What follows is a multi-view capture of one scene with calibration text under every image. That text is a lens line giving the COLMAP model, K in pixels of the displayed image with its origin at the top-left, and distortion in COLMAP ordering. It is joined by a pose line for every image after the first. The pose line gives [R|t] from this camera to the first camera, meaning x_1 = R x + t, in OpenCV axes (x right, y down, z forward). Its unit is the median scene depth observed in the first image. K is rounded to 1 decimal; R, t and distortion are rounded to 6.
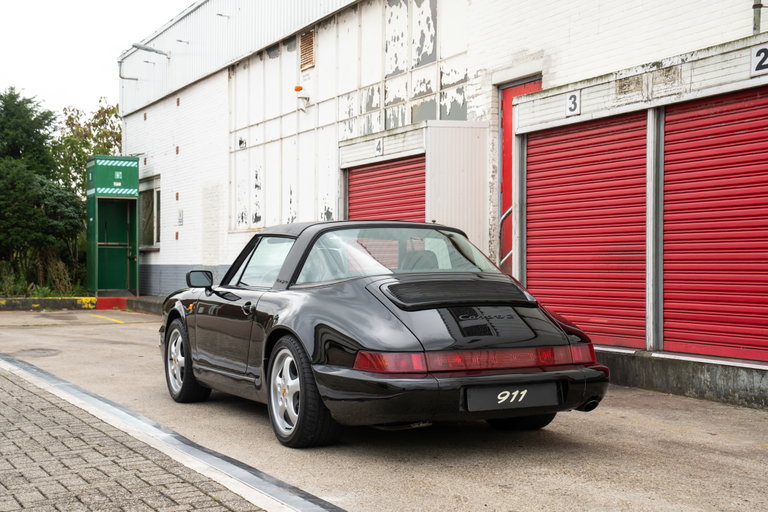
lens RADIAL K [[1071.7, 0, 380.5], [0, 1071.7, 260.6], [0, 0, 1]] dist [0.191233, 0.000000]
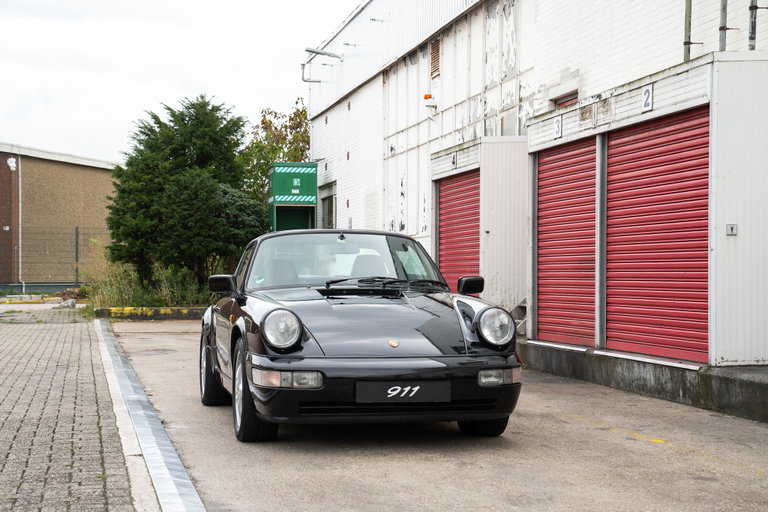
lens RADIAL K [[1337.9, 0, 365.1], [0, 1337.9, 270.3], [0, 0, 1]] dist [0.252296, 0.000000]
pose [[0.965394, 0.000597, -0.260794, 0.160292], [-0.000716, 1.000000, -0.000361, 0.000762], [0.260793, 0.000536, 0.965395, -0.175867]]
